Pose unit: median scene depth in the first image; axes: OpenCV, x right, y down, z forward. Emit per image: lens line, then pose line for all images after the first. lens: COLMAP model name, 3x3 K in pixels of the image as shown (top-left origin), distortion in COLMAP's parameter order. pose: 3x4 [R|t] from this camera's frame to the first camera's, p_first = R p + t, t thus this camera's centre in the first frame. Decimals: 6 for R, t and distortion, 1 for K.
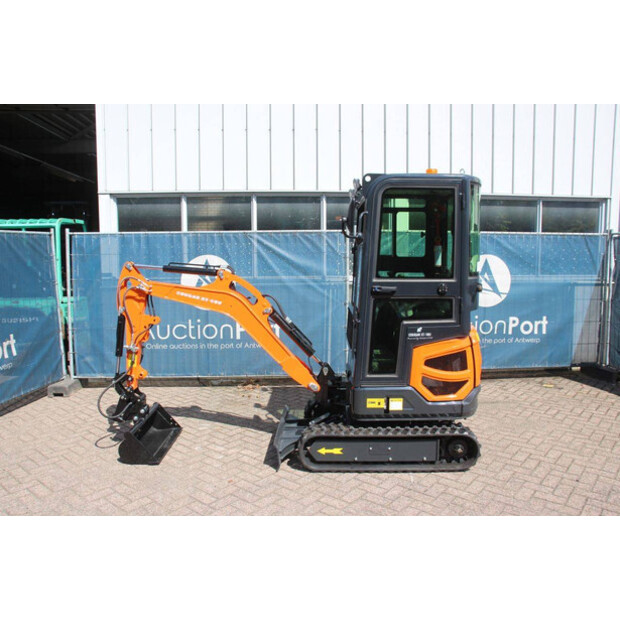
lens RADIAL K [[506.3, 0, 314.6], [0, 506.3, 313.7], [0, 0, 1]] dist [-0.162267, 0.132359]
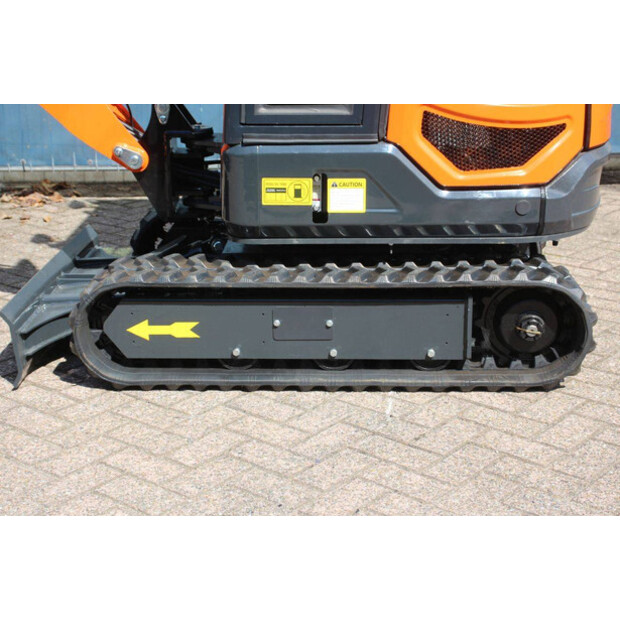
lens RADIAL K [[1113.2, 0, 319.6], [0, 1113.2, 322.4], [0, 0, 1]] dist [0.262540, 0.000000]
pose [[0.999995, -0.002944, 0.001335, 0.138781], [0.002626, 0.980638, 0.195810, 0.112035], [-0.001886, -0.195805, 0.980641, 0.218017]]
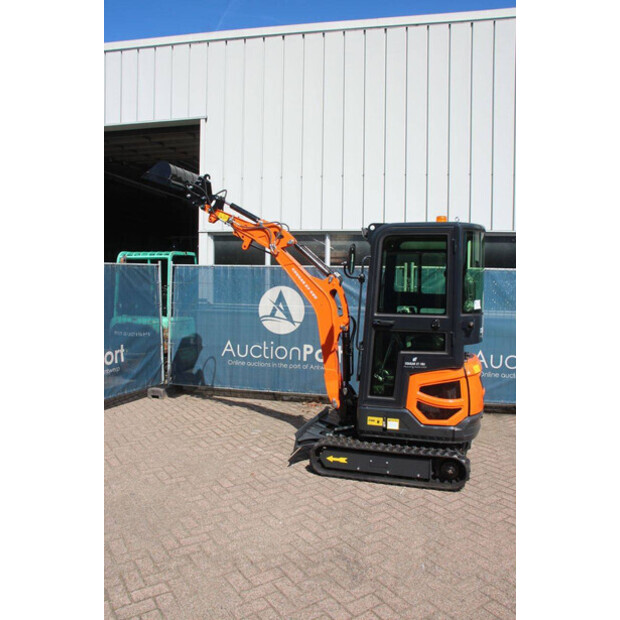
lens RADIAL K [[506.3, 0, 320.1], [0, 506.3, 311.8], [0, 0, 1]] dist [-0.162267, 0.132359]
pose [[0.963029, 0.034878, -0.267130, 0.290170], [-0.049861, 0.997528, -0.049510, -0.008161], [0.264743, 0.060998, 0.962388, -0.146714]]
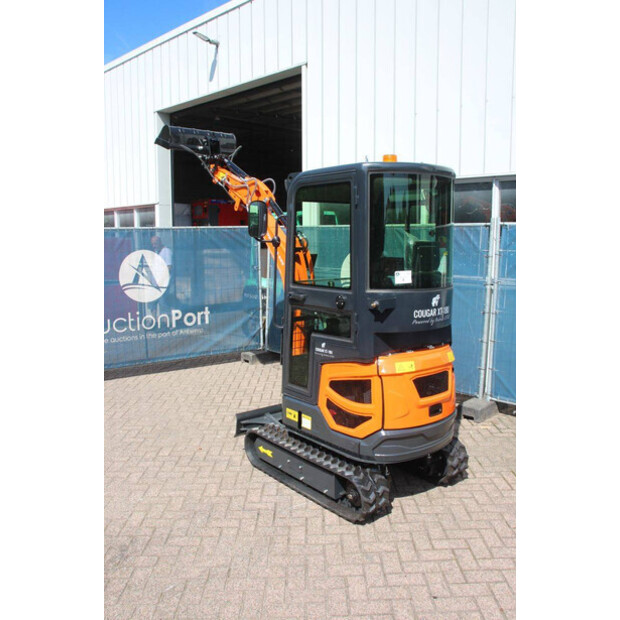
lens RADIAL K [[554.6, 0, 316.6], [0, 554.6, 305.0], [0, 0, 1]] dist [-0.091186, 0.015390]
pose [[0.650999, 0.096270, -0.752949, 0.896986], [-0.089442, 0.994744, 0.049854, -0.083486], [0.753791, 0.034891, 0.656188, 0.331576]]
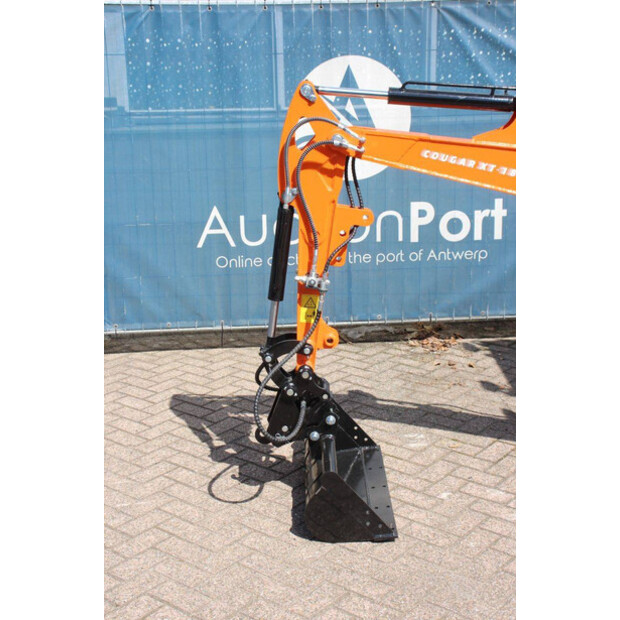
lens RADIAL K [[993.2, 0, 316.9], [0, 993.2, 312.2], [0, 0, 1]] dist [0.143732, 0.000000]
pose [[0.999804, -0.017971, 0.008304, -0.399395], [0.016539, 0.988777, 0.148479, -0.037648], [-0.010879, -0.148313, 0.988881, 0.130214]]
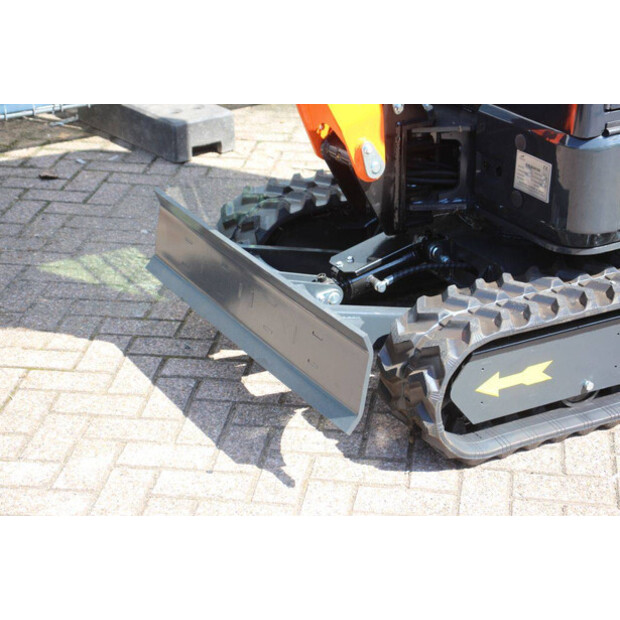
lens RADIAL K [[1453.2, 0, 304.6], [0, 1453.2, 310.0], [0, 0, 1]] dist [0.309848, 0.000000]
pose [[0.859798, -0.209176, 0.465825, -0.440235], [0.064339, 0.949355, 0.307548, -0.023764], [-0.506565, -0.234459, 0.829711, 0.379125]]
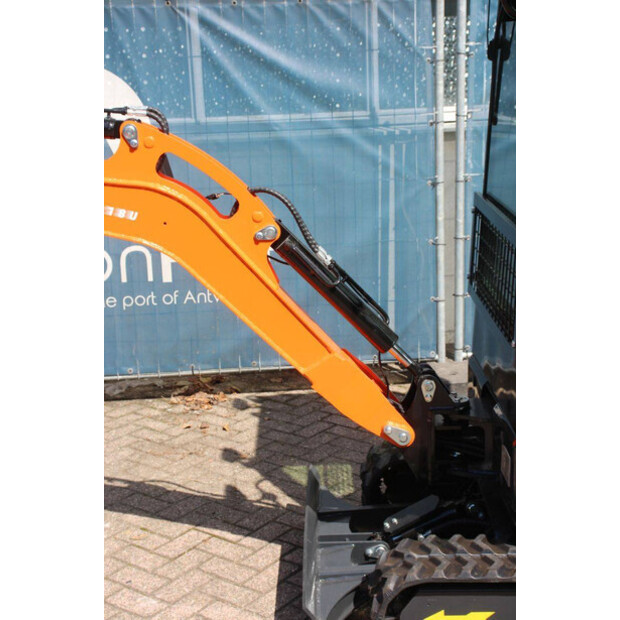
lens RADIAL K [[1090.3, 0, 313.9], [0, 1090.3, 317.5], [0, 0, 1]] dist [0.197444, 0.000000]
pose [[0.999350, -0.034409, 0.010772, -0.074568], [0.032668, 0.990534, 0.133325, -0.052652], [-0.015258, -0.132887, 0.991014, 0.228921]]
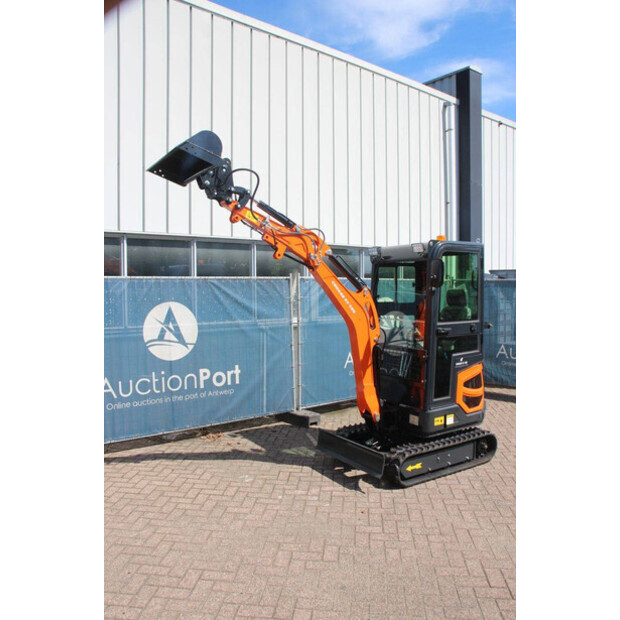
lens RADIAL K [[506.3, 0, 310.4], [0, 506.3, 309.4], [0, 0, 1]] dist [-0.162267, 0.132359]
pose [[0.830724, -0.023777, 0.556176, -0.813586], [0.067444, 0.996027, -0.058156, -0.048207], [-0.552583, 0.085822, 0.829027, 0.119776]]
